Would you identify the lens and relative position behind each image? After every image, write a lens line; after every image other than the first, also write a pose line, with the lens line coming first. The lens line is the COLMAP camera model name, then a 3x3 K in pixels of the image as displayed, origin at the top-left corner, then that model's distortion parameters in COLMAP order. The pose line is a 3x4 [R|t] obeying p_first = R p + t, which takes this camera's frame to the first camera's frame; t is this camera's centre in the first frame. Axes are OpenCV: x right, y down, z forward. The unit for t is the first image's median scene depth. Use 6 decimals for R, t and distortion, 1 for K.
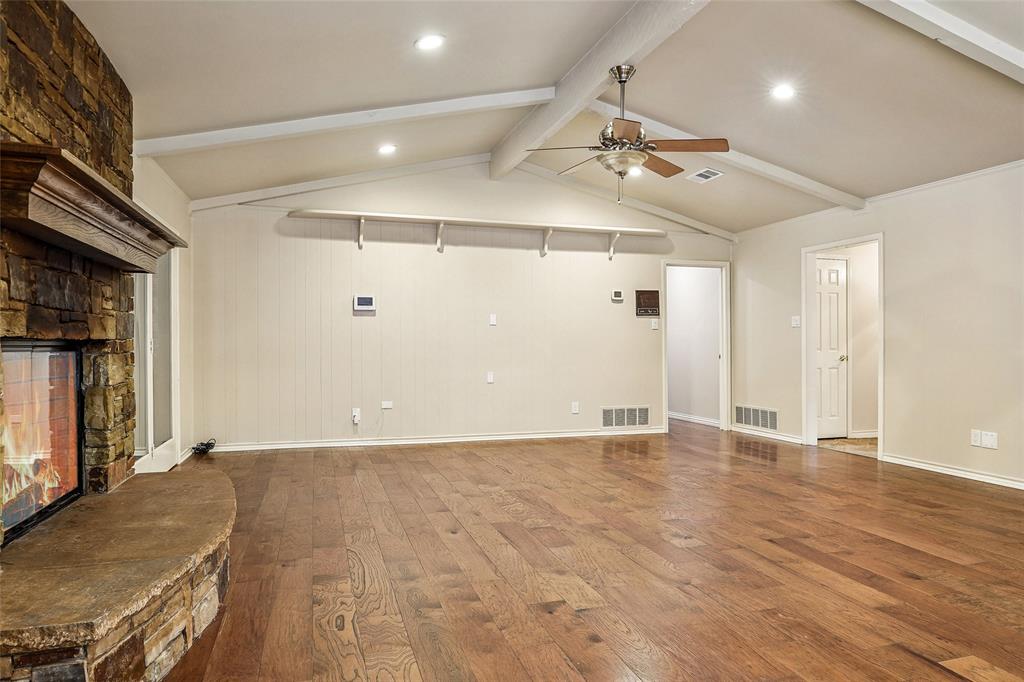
lens RADIAL K [[647.9, 0, 510.8], [0, 647.9, 343.8], [0, 0, 1]] dist [-0.023288, 0.000146]
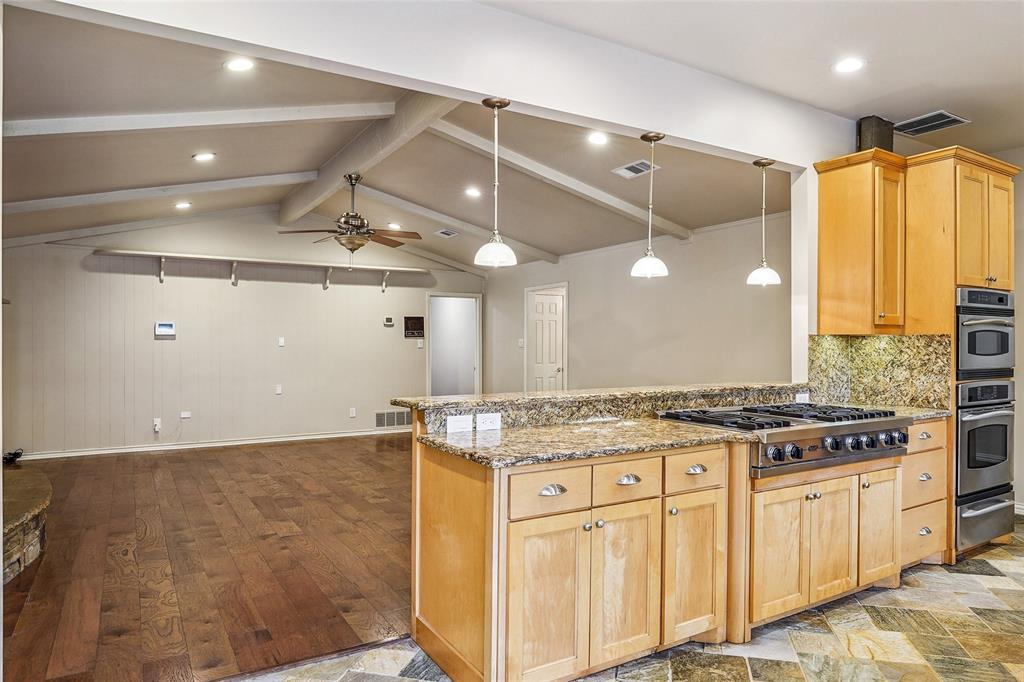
lens RADIAL K [[647.9, 0, 511.9], [0, 647.9, 335.9], [0, 0, 1]] dist [-0.023288, 0.000146]
pose [[0.970479, -0.001042, 0.241185, 0.115213], [0.004365, 0.999903, -0.013245, -0.035109], [-0.241148, 0.013907, 0.970389, -0.320380]]
